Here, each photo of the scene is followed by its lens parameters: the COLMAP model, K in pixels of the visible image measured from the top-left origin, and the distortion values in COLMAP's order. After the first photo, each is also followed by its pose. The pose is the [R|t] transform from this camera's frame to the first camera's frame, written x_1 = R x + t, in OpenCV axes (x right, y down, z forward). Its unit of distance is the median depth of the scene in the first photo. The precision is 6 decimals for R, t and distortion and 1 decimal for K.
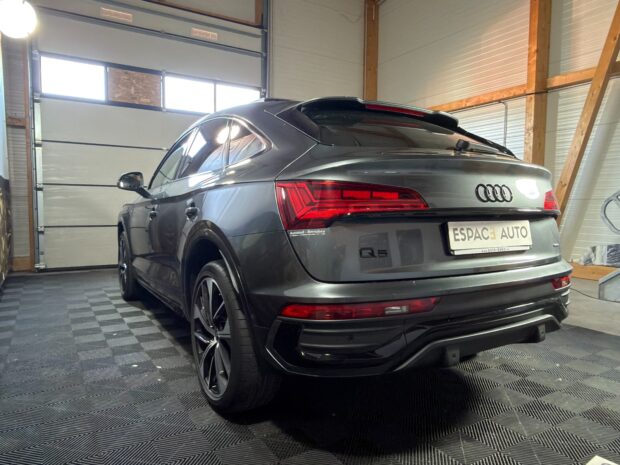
lens RADIAL K [[436.4, 0, 305.9], [0, 436.4, 236.2], [0, 0, 1]] dist [-0.006608, 0.005095]
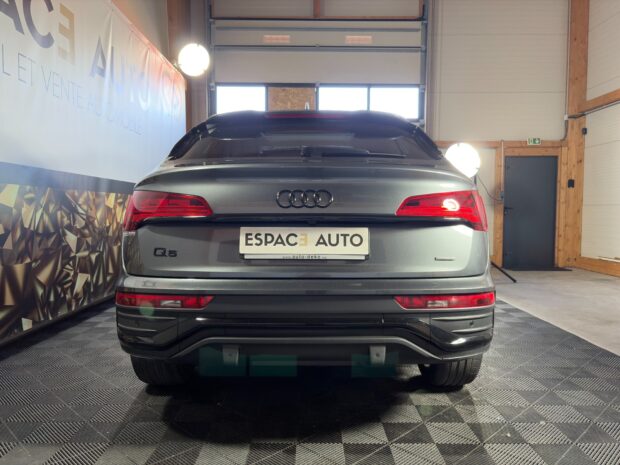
lens RADIAL K [[474.2, 0, 309.3], [0, 474.2, 231.1], [0, 0, 1]] dist [0.026720, -0.018498]
pose [[0.857332, 0.018821, -0.514420, 0.291840], [-0.033524, 0.999251, -0.019312, -0.001786], [0.513671, 0.033802, 0.857321, 0.029121]]
